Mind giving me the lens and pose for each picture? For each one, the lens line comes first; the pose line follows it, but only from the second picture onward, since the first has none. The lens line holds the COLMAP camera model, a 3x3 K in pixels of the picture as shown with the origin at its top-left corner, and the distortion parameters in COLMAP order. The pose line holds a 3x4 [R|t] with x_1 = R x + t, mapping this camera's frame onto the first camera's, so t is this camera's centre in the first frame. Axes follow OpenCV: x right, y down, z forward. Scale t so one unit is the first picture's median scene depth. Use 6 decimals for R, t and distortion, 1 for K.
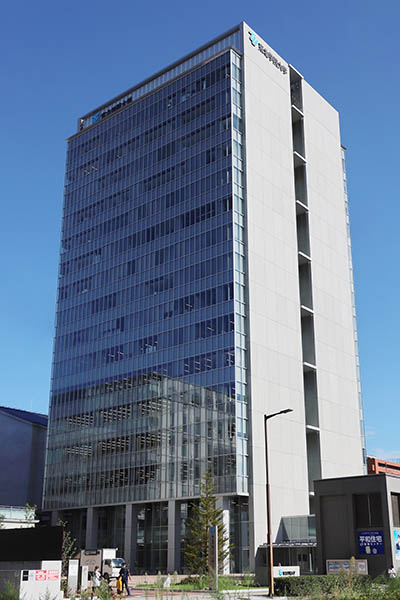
lens RADIAL K [[684.2, 0, 200.0], [0, 684.2, 300.0], [0, 0, 1]] dist [-0.006607, -0.024429]
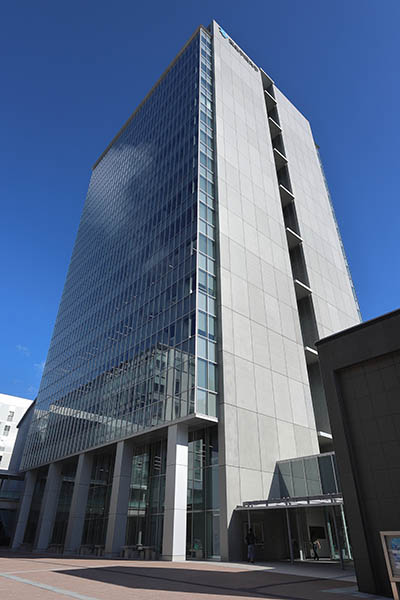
lens RADIAL K [[364.3, 0, 200.0], [0, 364.3, 300.0], [0, 0, 1]] dist [-0.003653, 0.000023]
pose [[0.988914, -0.077798, -0.126476, 0.096914], [0.048685, 0.974553, -0.218807, 0.225655], [0.140281, 0.210223, 0.967537, 0.585776]]
